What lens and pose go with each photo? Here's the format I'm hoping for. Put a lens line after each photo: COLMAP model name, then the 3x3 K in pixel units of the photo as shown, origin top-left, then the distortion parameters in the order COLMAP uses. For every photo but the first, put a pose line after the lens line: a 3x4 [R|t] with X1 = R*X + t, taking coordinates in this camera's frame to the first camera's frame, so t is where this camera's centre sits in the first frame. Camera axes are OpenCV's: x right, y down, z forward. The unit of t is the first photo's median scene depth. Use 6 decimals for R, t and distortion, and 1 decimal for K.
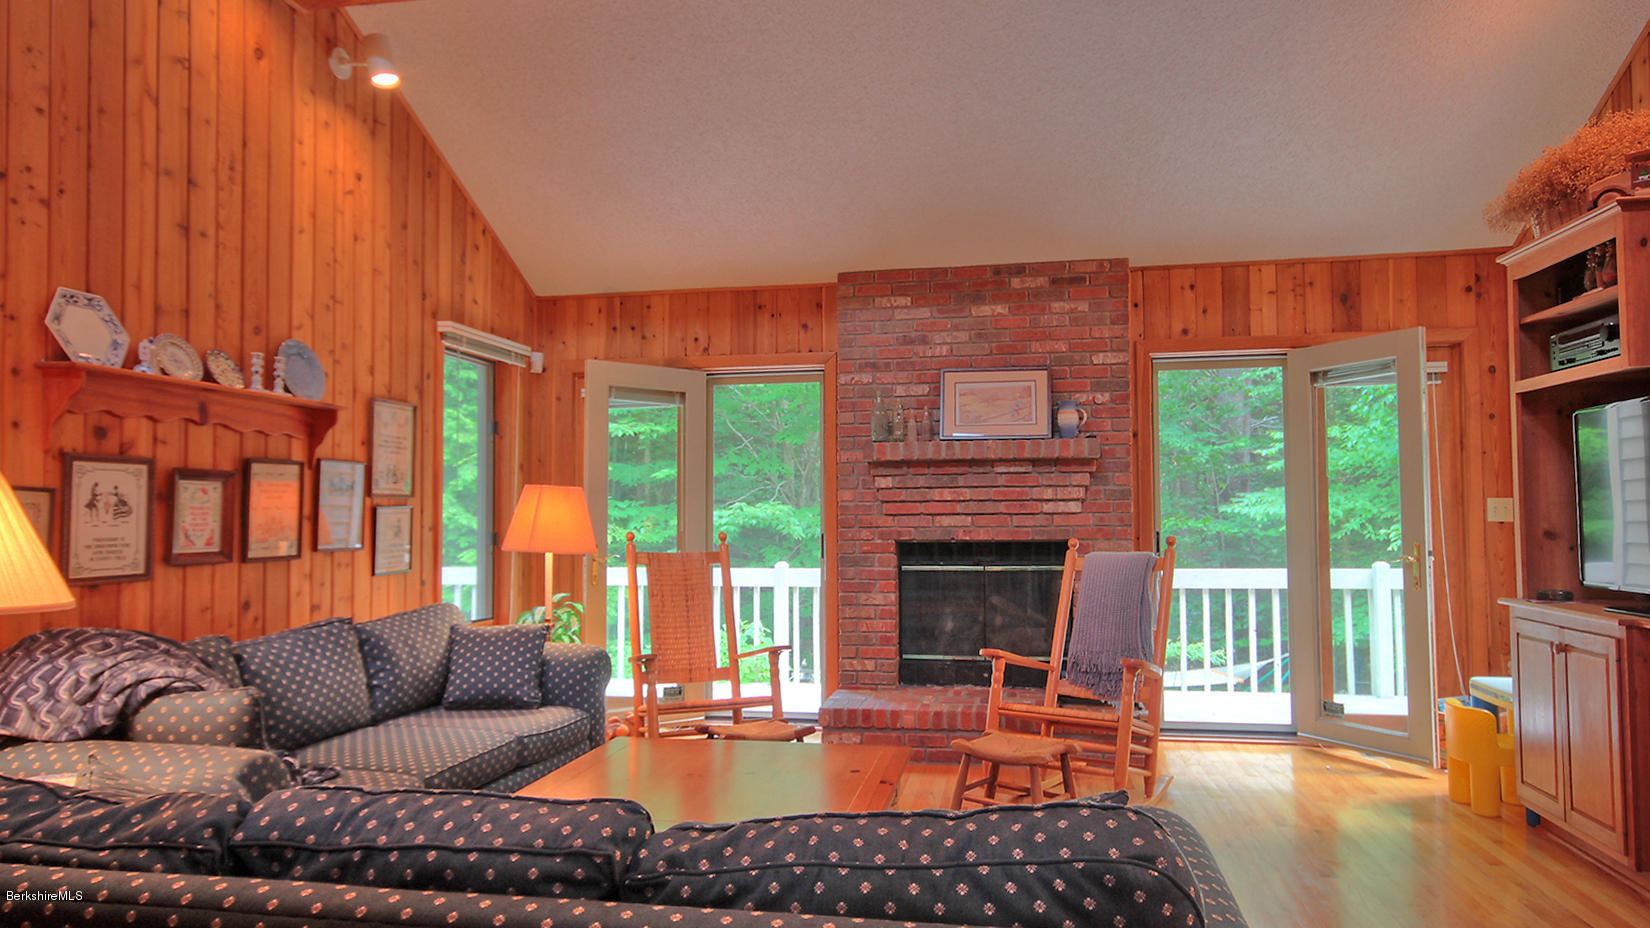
lens RADIAL K [[1076.8, 0, 813.9], [0, 1076.8, 462.1], [0, 0, 1]] dist [0.006505, 0.002405]
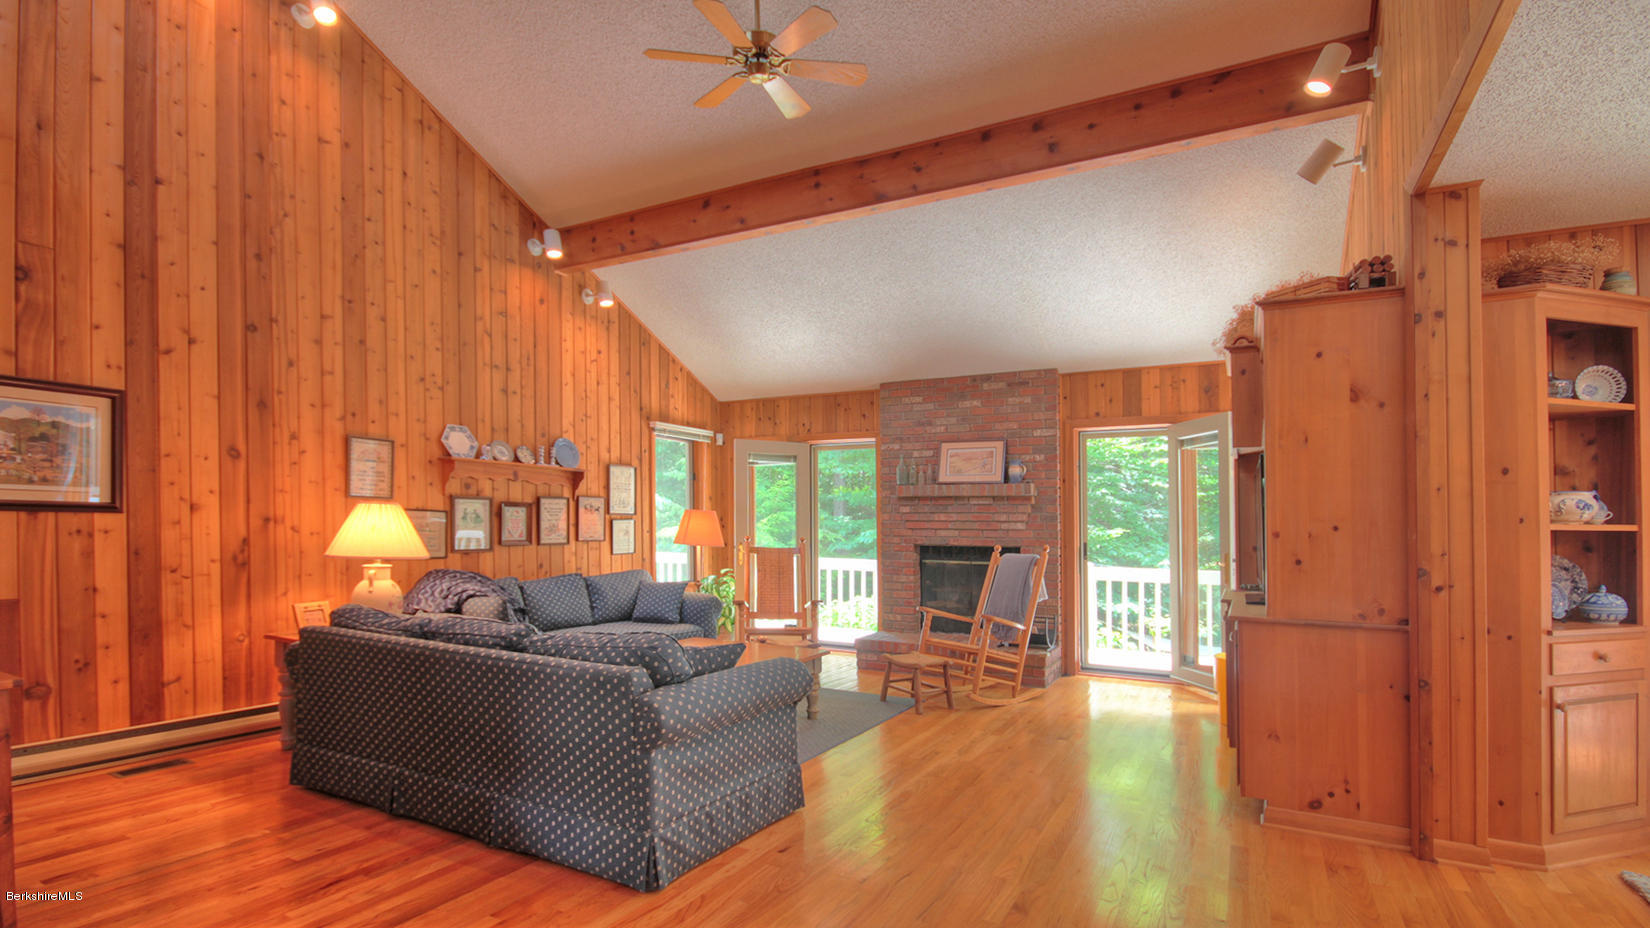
lens RADIAL K [[779.9, 0, 816.2], [0, 779.9, 532.2], [0, 0, 1]] dist [-0.000966, -0.003895]
pose [[0.952656, 0.020702, -0.303346, 0.341031], [-0.003105, 0.998290, 0.058377, -0.018237], [0.304035, -0.054671, 0.951091, -0.218405]]
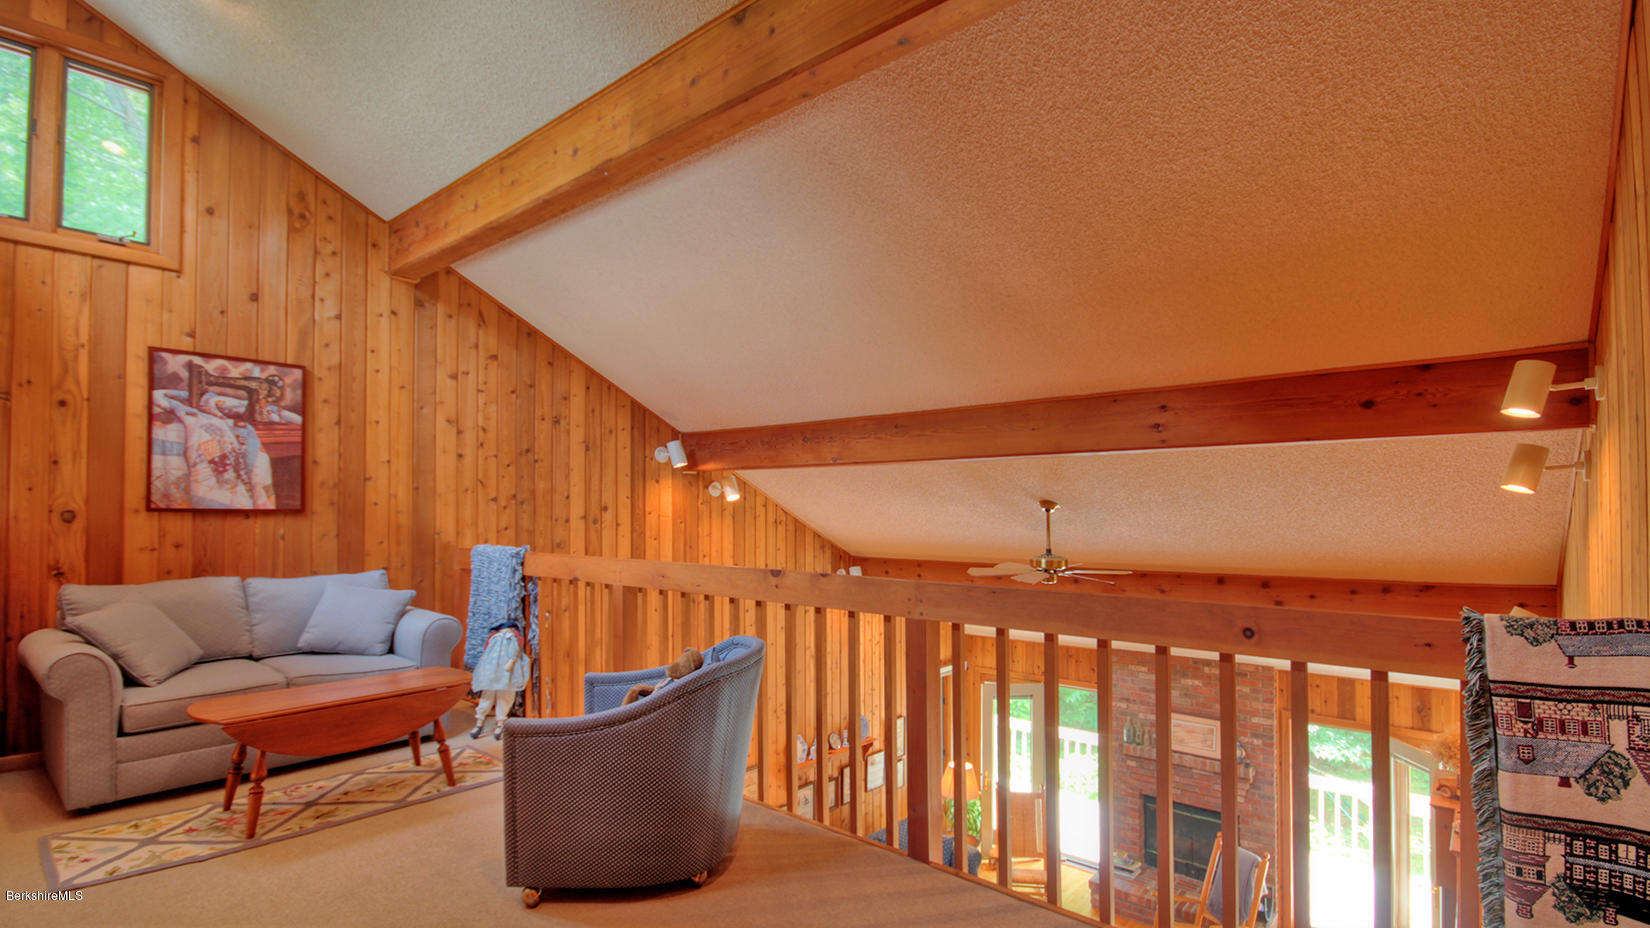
lens RADIAL K [[779.9, 0, 829.4], [0, 779.9, 493.0], [0, 0, 1]] dist [-0.000966, -0.003895]
pose [[0.875808, 0.020186, -0.482236, 0.291927], [-0.003169, 0.999344, 0.036078, -0.587649], [0.482648, -0.030069, 0.875298, -0.557133]]
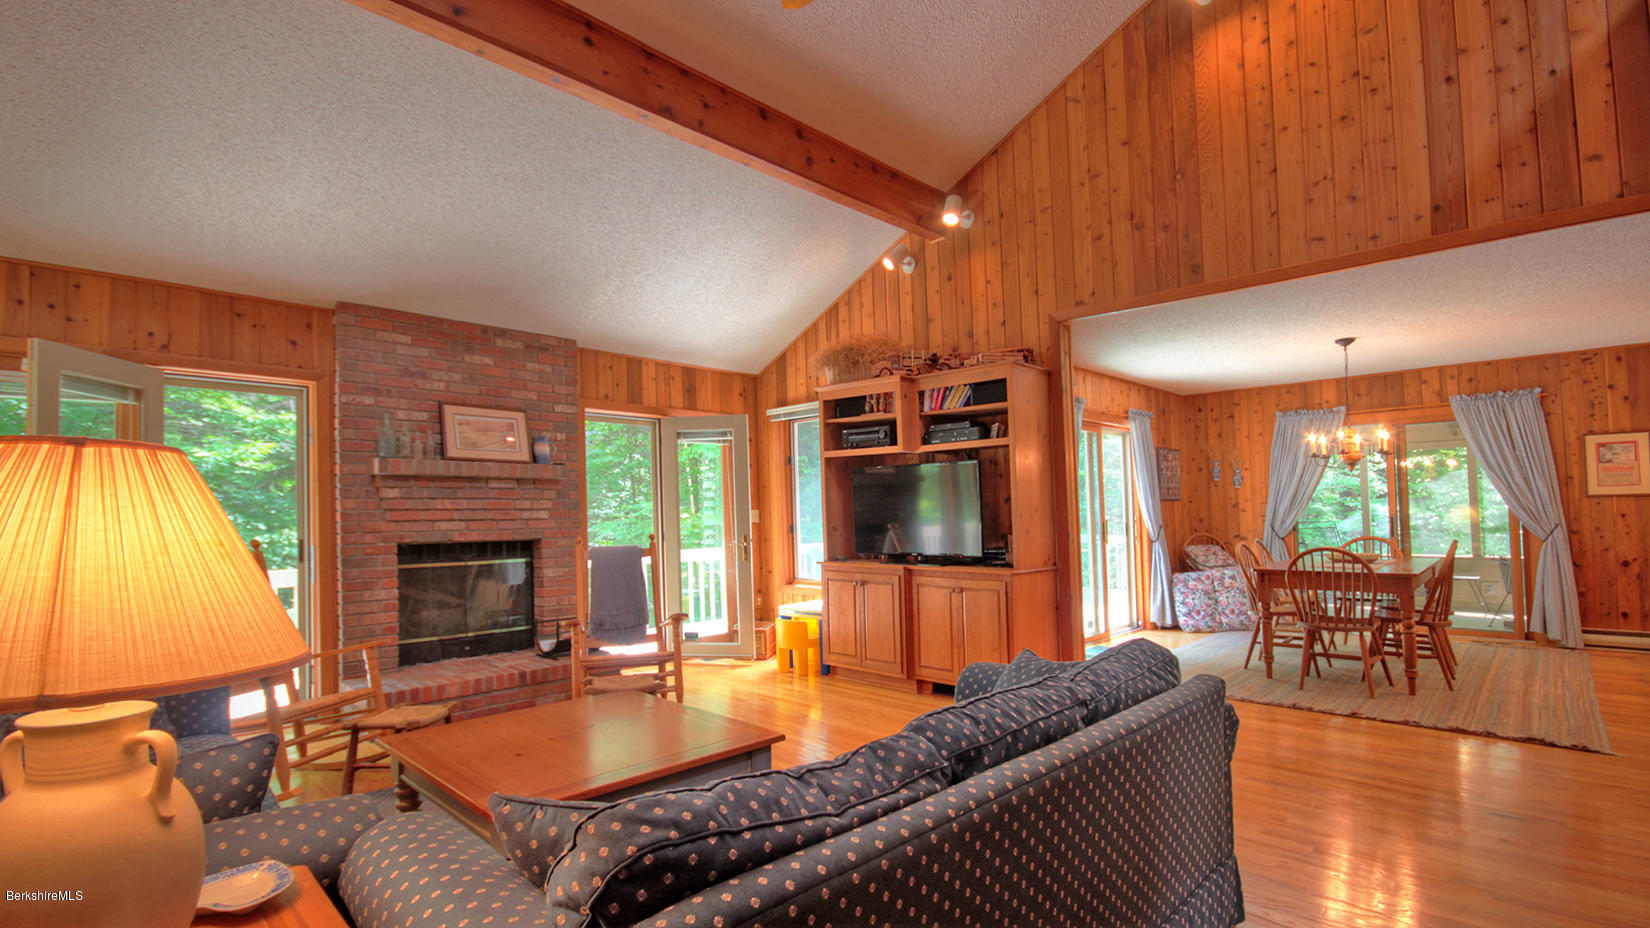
lens RADIAL K [[779.9, 0, 838.3], [0, 779.9, 481.5], [0, 0, 1]] dist [-0.000966, -0.003895]
pose [[0.537216, 0.036449, 0.842657, -0.429107], [-0.038222, 0.999092, -0.018848, 0.004155], [-0.842578, -0.022083, 0.538121, 0.166100]]
